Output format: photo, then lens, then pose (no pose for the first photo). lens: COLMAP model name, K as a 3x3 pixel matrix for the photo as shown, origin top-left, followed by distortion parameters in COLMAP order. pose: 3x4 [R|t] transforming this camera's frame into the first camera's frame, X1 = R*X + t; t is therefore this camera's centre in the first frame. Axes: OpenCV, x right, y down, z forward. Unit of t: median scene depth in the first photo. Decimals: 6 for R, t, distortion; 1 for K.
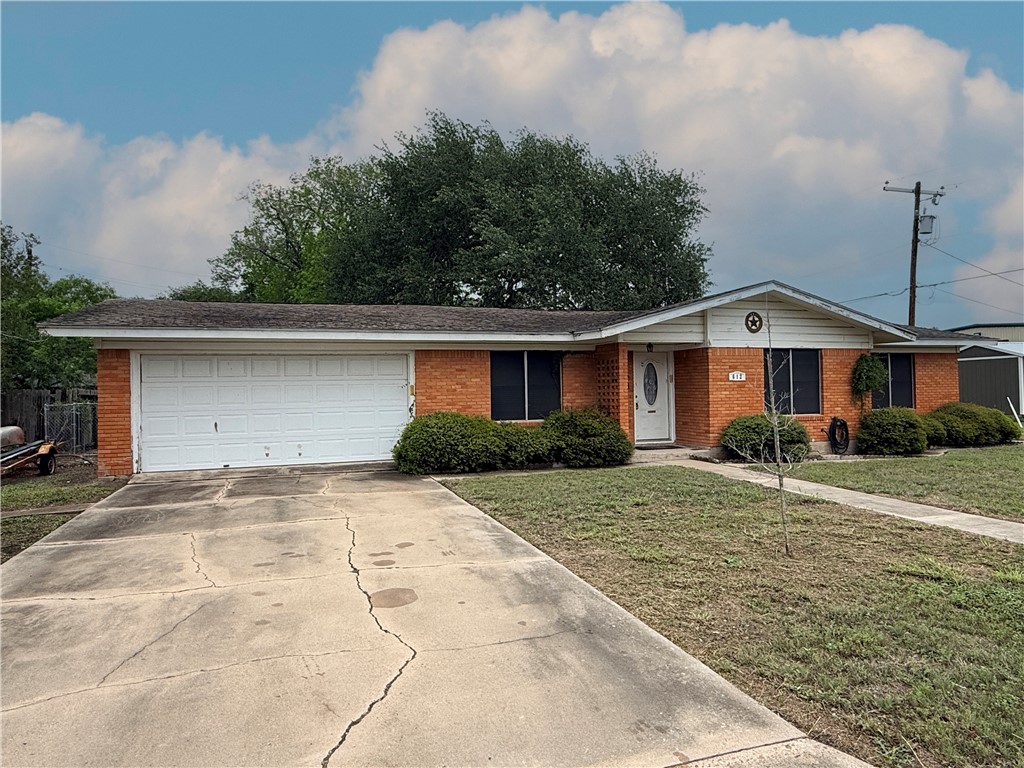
lens RADIAL K [[647.3, 0, 512.8], [0, 647.3, 388.4], [0, 0, 1]] dist [0.004488, 0.000065]
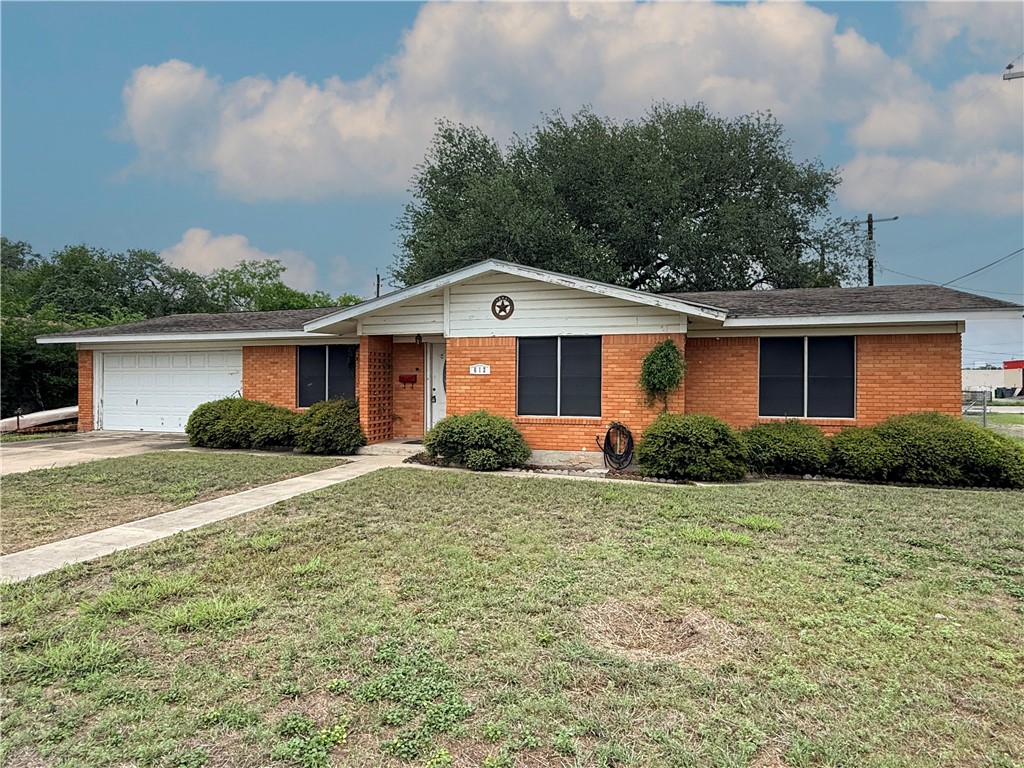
lens RADIAL K [[640.6, 0, 511.2], [0, 640.6, 378.2], [0, 0, 1]] dist [-0.010140, -0.001805]
pose [[0.790915, 0.014801, -0.611747, 0.907263], [-0.013085, 0.999888, 0.007275, -0.013365], [0.611786, 0.002251, 0.791020, 0.324094]]
